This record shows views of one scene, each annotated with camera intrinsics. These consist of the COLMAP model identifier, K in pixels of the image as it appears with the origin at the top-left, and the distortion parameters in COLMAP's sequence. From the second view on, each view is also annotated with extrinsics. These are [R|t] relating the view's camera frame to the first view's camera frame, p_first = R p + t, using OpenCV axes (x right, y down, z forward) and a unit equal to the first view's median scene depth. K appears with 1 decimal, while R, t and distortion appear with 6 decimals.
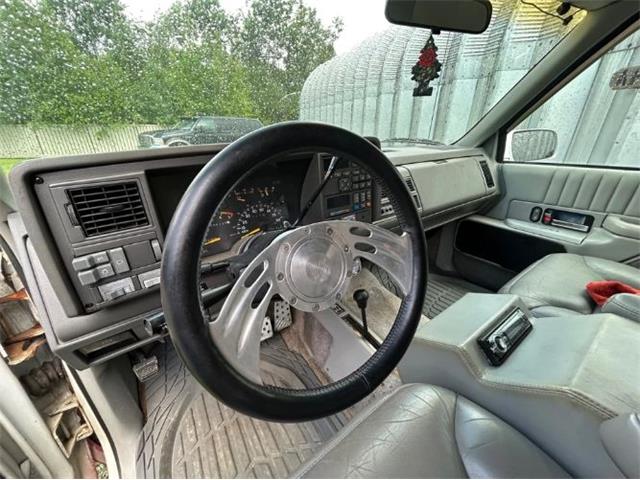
lens RADIAL K [[252.4, 0, 320.0], [0, 252.4, 240.0], [0, 0, 1]] dist [0.001426, 0.000279]
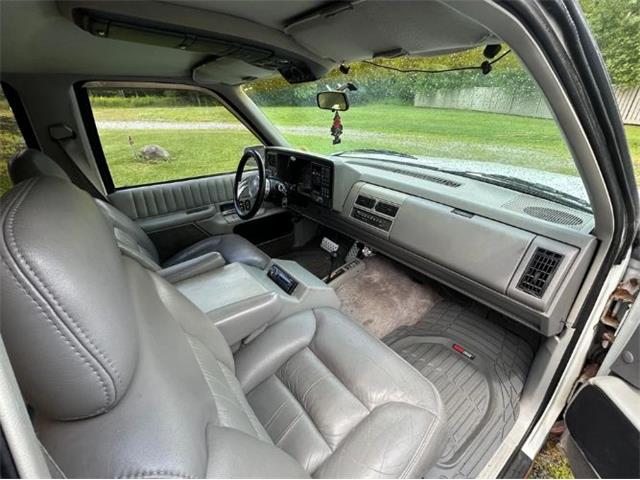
lens RADIAL K [[283.4, 0, 318.5], [0, 283.4, 230.3], [0, 0, 1]] dist [-0.000086, 0.000072]
pose [[0.024759, 0.439022, -0.898135, 2.097130], [-0.386640, 0.832702, 0.396379, -0.711520], [0.921898, 0.337441, 0.190360, 0.662431]]
